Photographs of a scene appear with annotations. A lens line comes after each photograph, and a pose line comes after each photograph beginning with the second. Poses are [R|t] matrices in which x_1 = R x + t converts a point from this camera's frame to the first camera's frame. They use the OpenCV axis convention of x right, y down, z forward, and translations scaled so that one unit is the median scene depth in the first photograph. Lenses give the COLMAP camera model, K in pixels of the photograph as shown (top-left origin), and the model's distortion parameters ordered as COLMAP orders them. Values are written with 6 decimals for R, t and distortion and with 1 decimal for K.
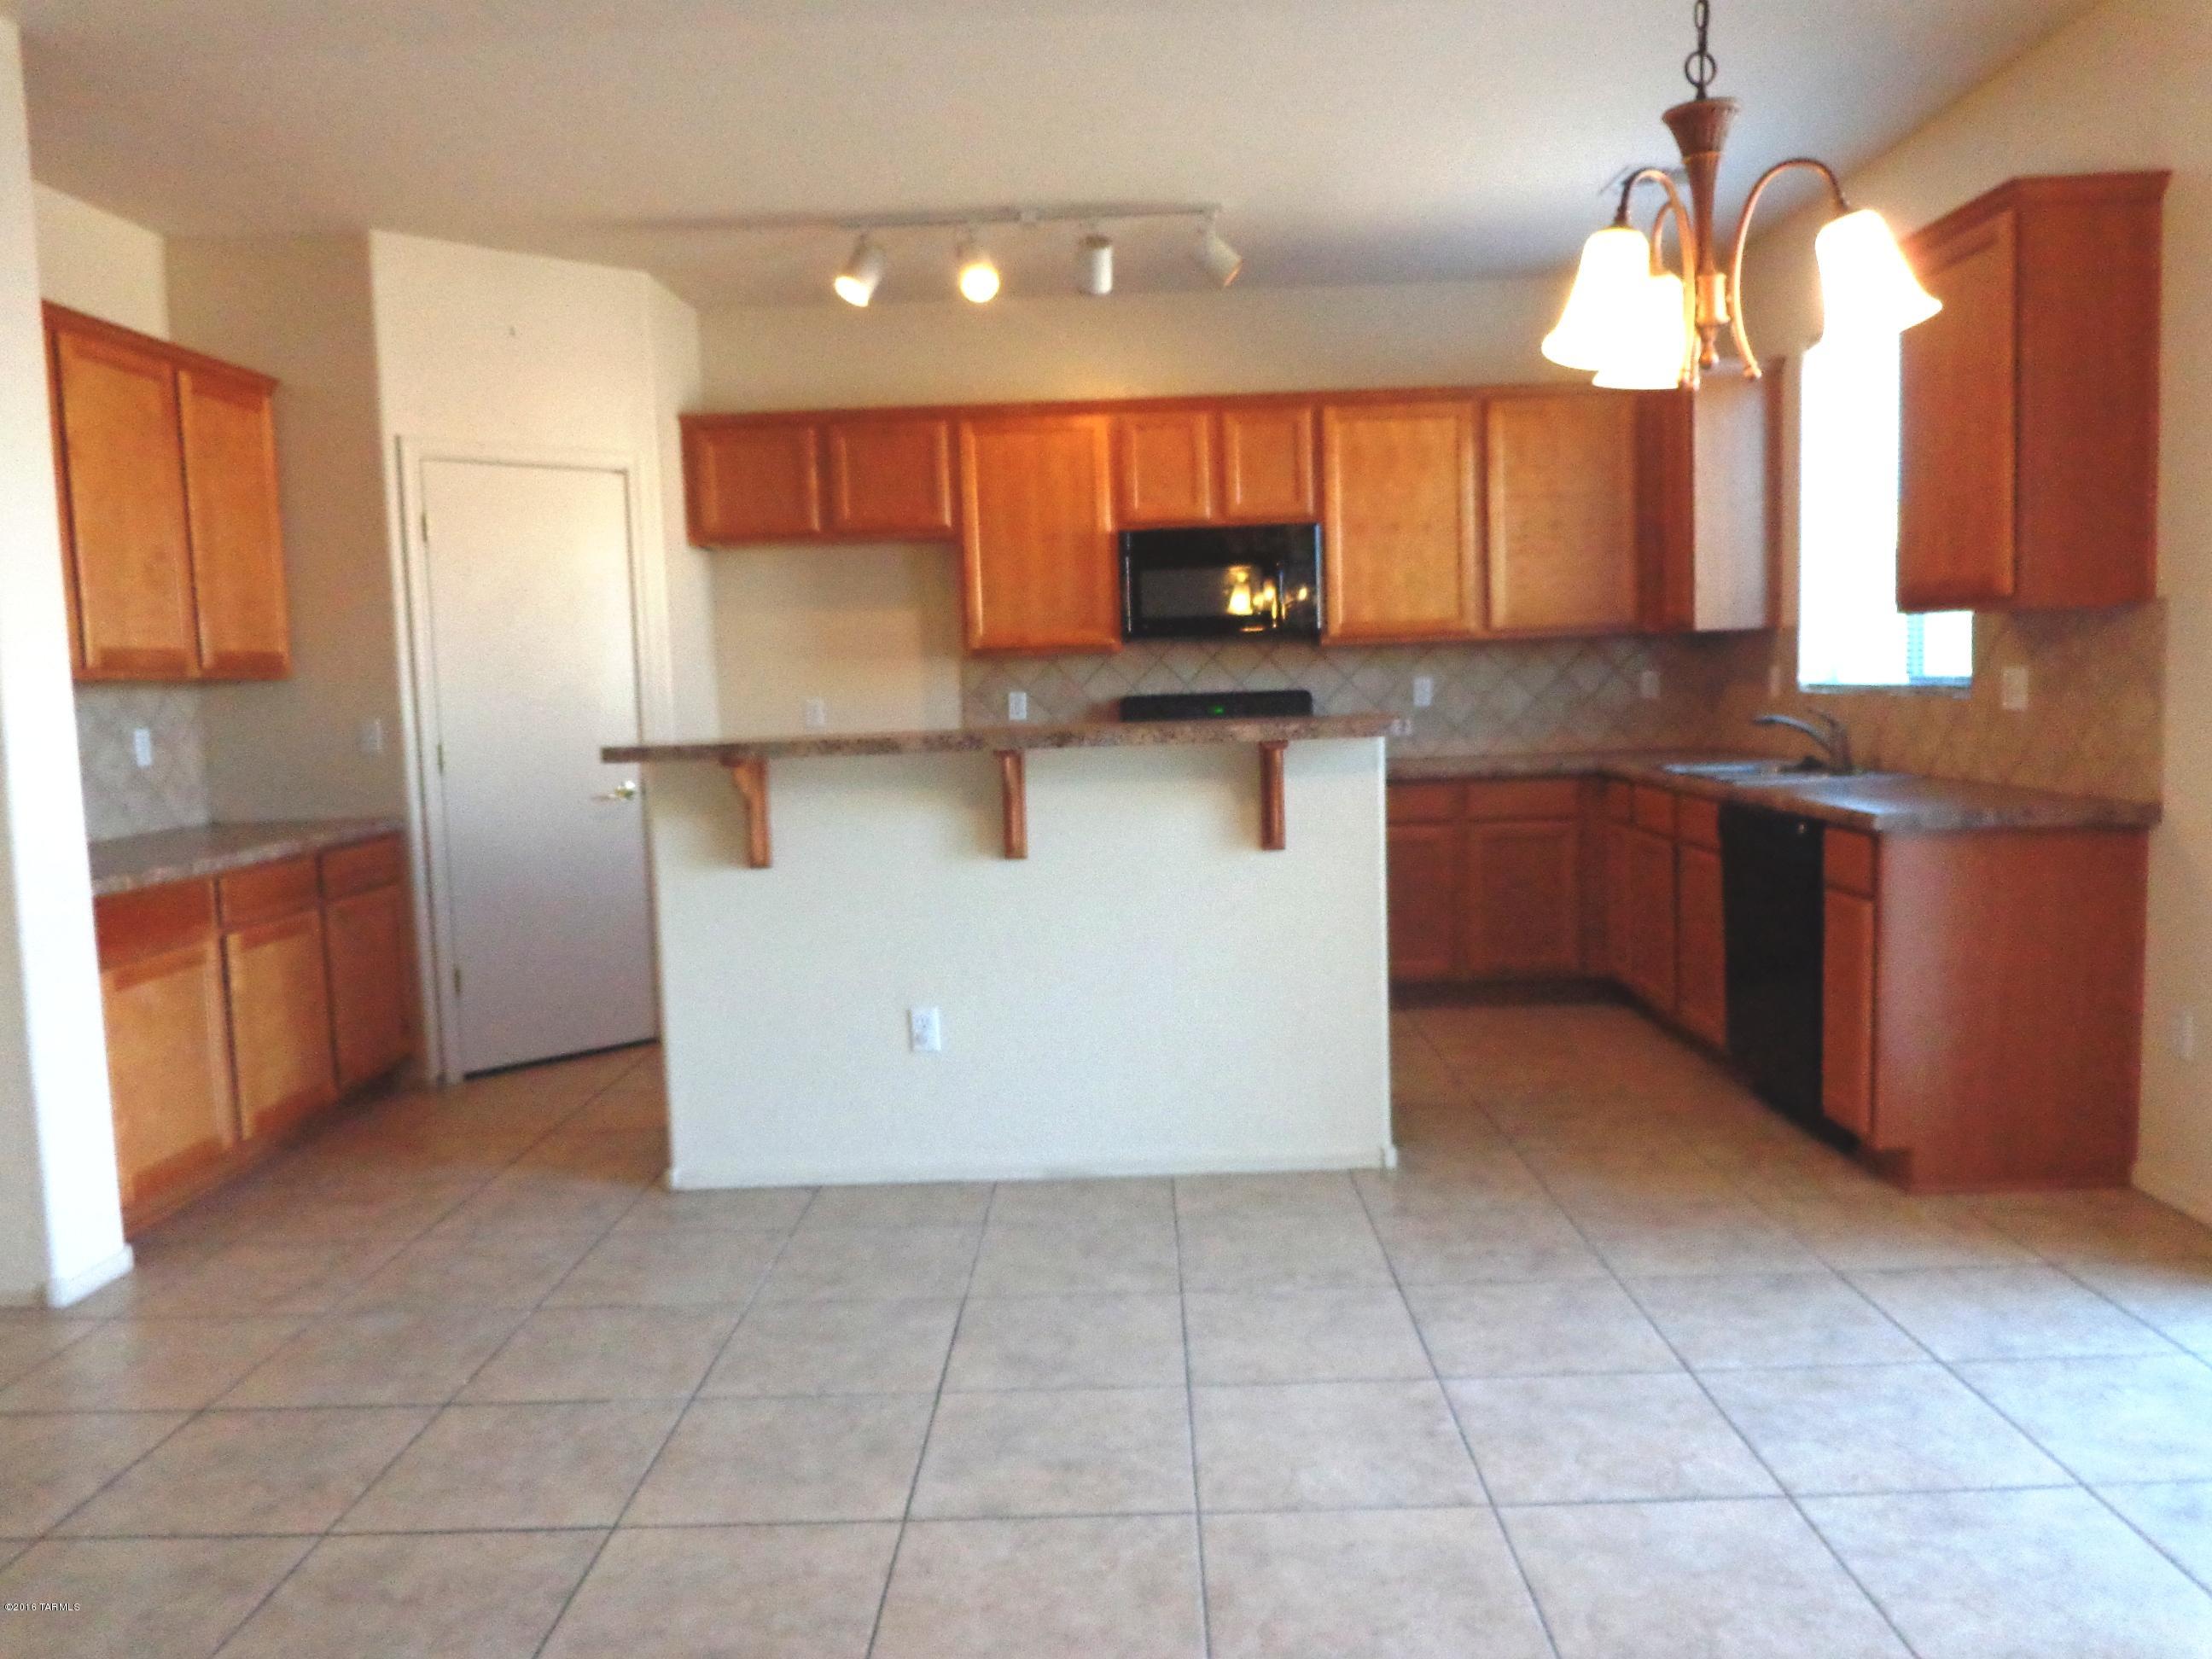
lens RADIAL K [[1641.0, 0, 1109.2], [0, 1641.0, 823.0], [0, 0, 1]] dist [-0.014185, 0.011080]
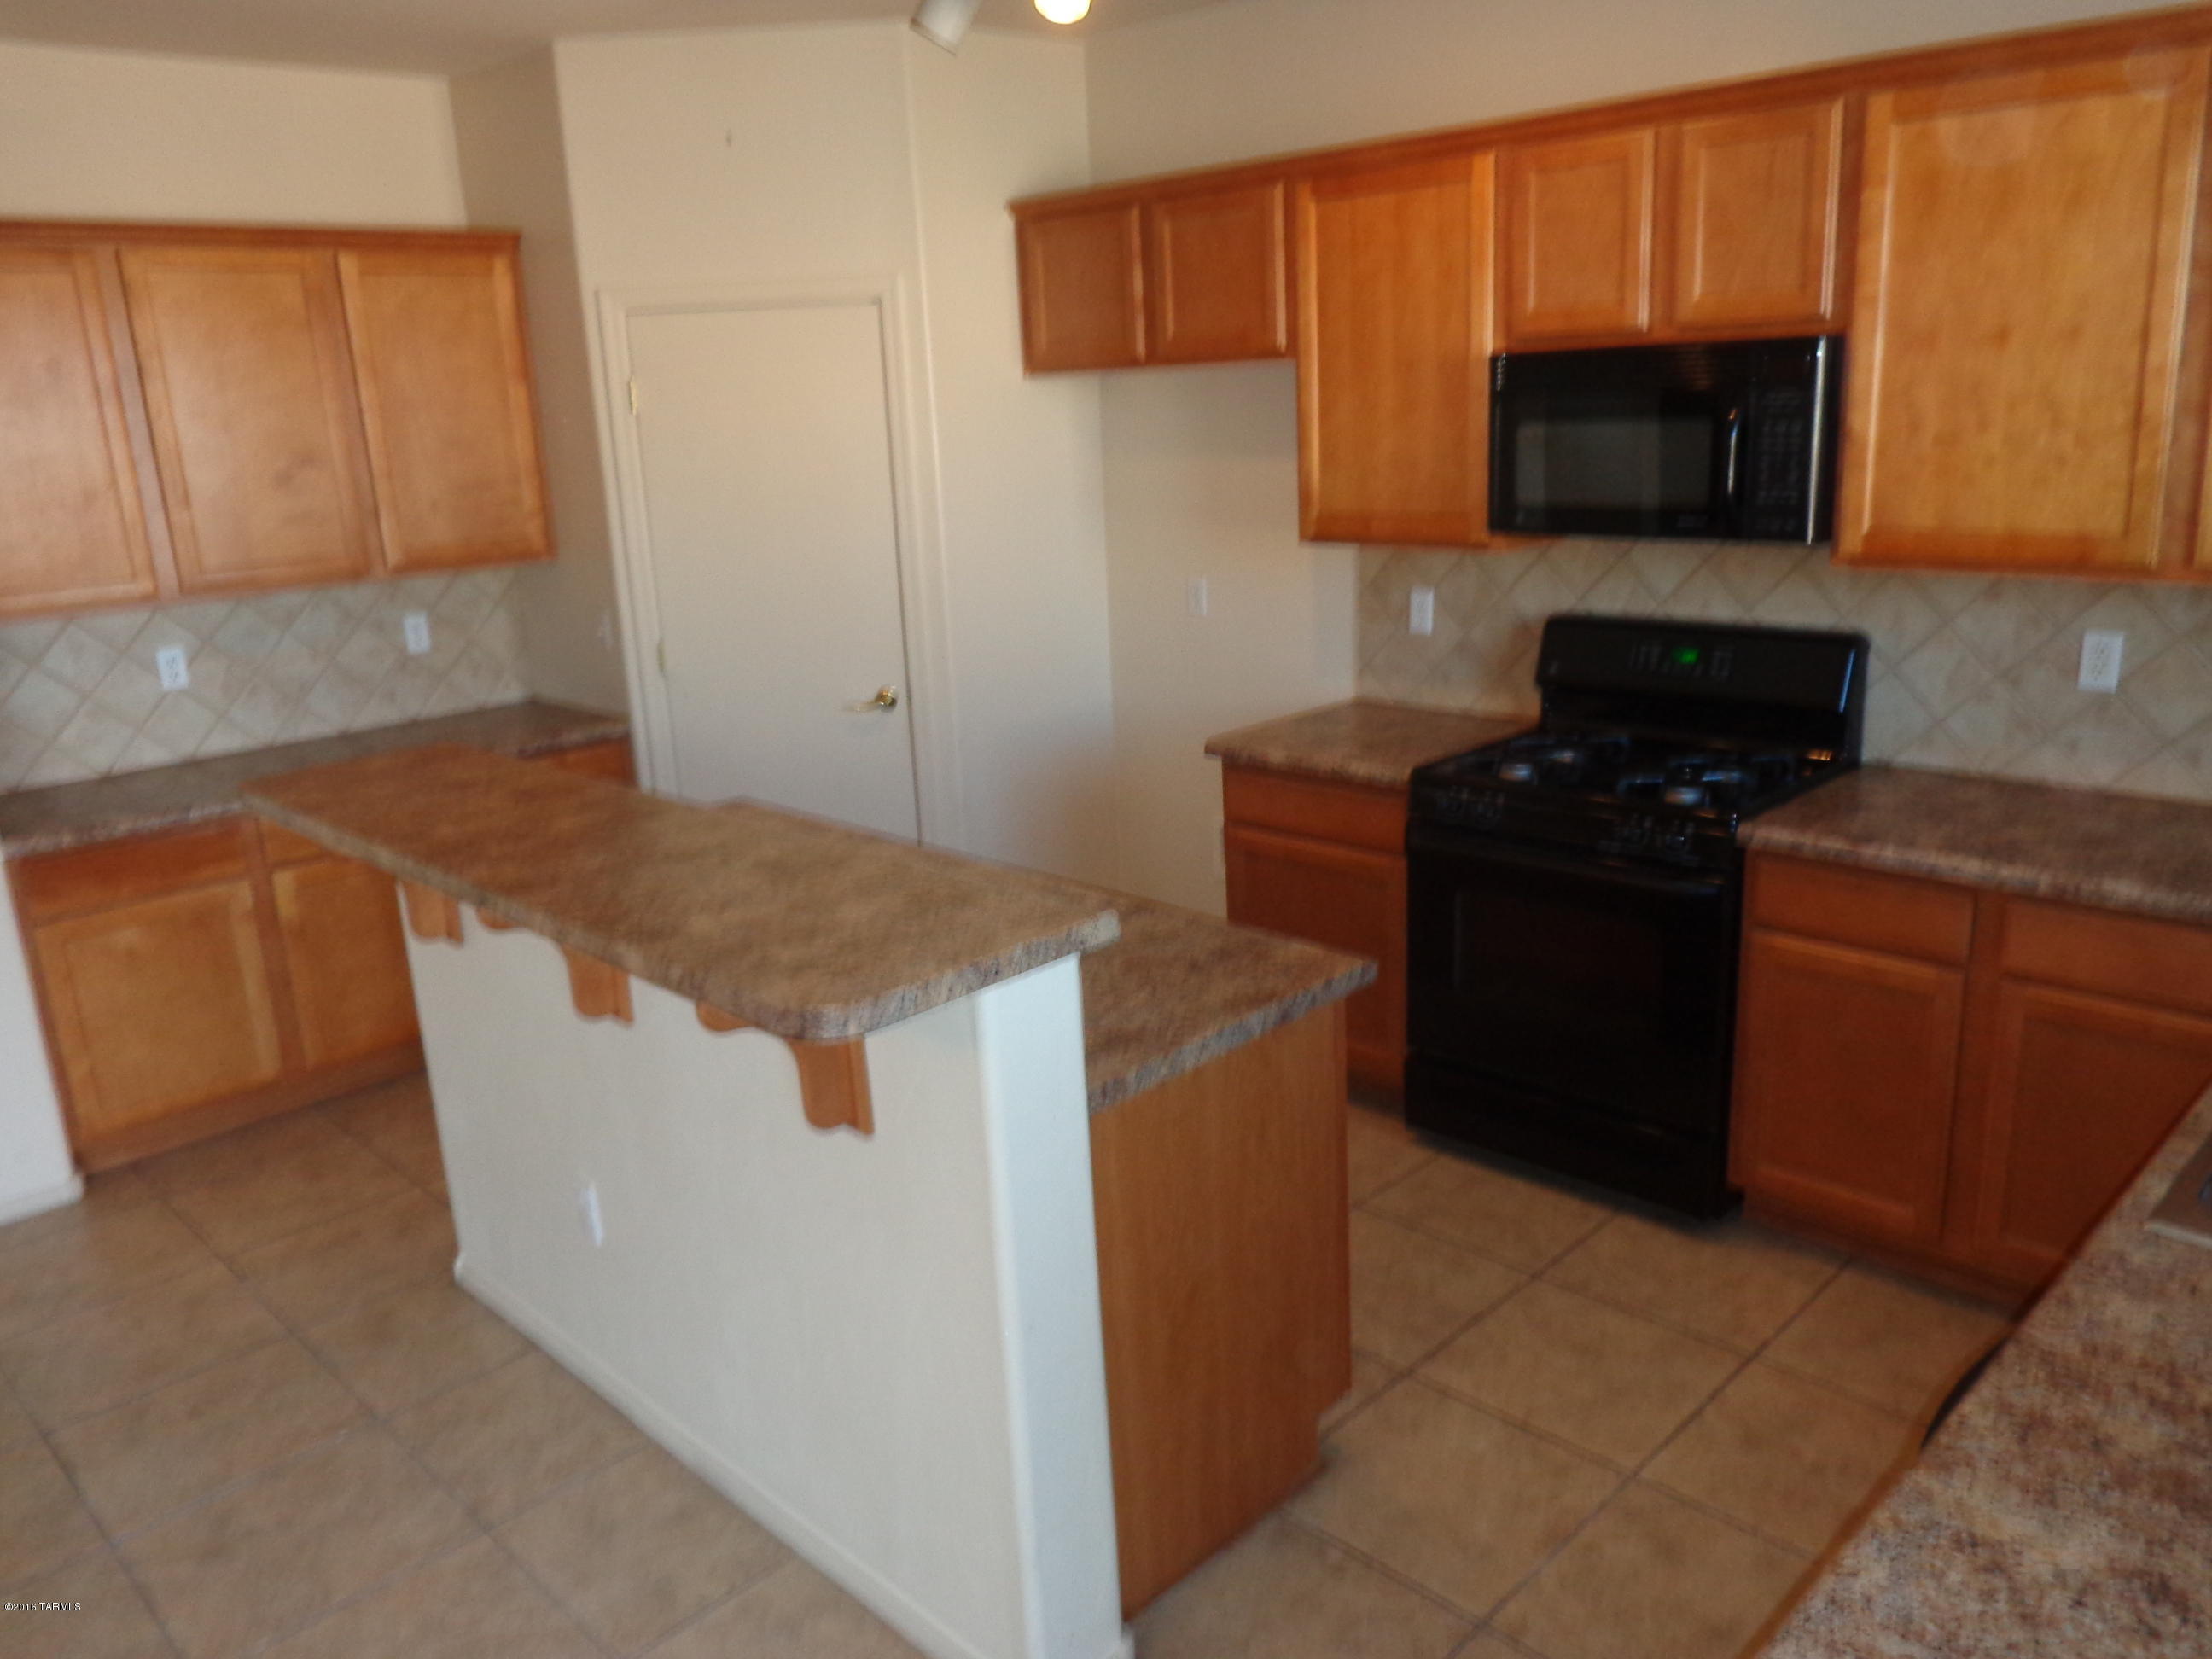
lens RADIAL K [[1641.0, 0, 1111.0], [0, 1641.0, 826.9], [0, 0, 1]] dist [-0.014185, 0.011080]
pose [[0.714163, 0.183434, -0.675517, 0.427110], [-0.037051, 0.973606, 0.225209, -0.175261], [0.698999, -0.135808, 0.702109, 0.577673]]
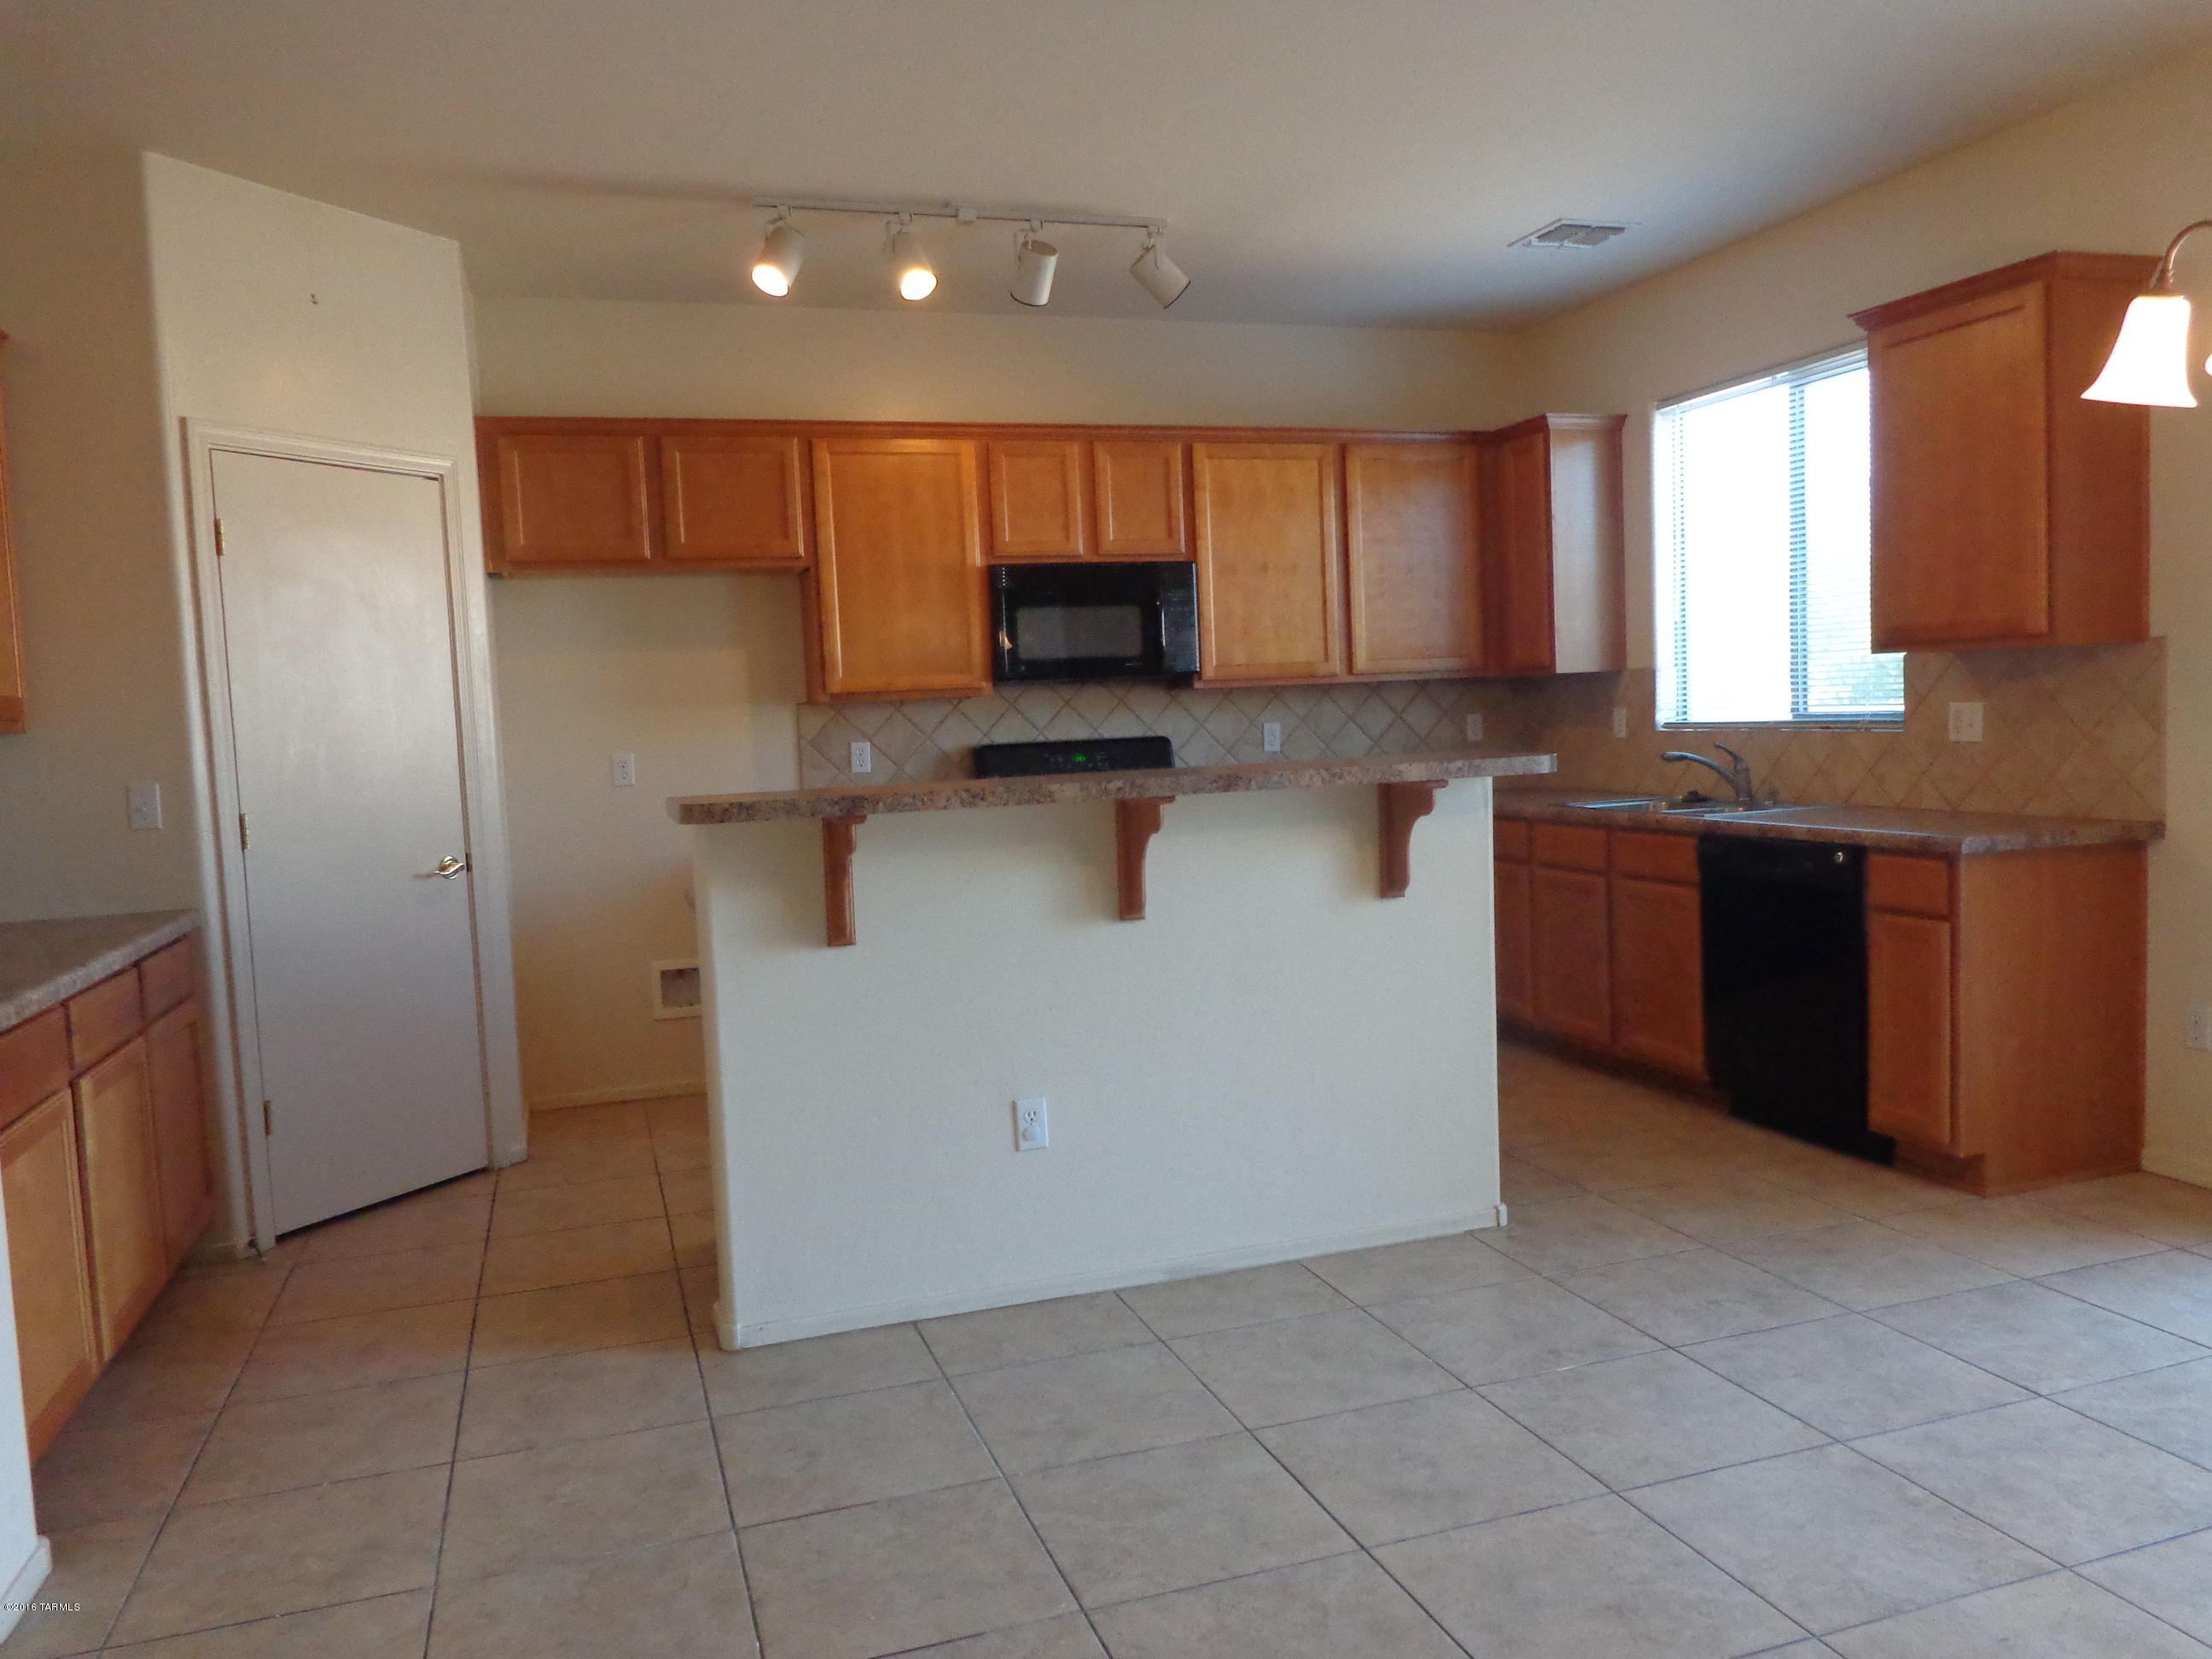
lens RADIAL K [[1641.0, 0, 1113.2], [0, 1641.0, 831.7], [0, 0, 1]] dist [-0.014185, 0.011080]
pose [[0.943372, -0.029451, 0.330427, -0.299631], [0.039719, 0.998914, -0.024363, -0.004352], [-0.329351, 0.036107, 0.943517, 0.140359]]
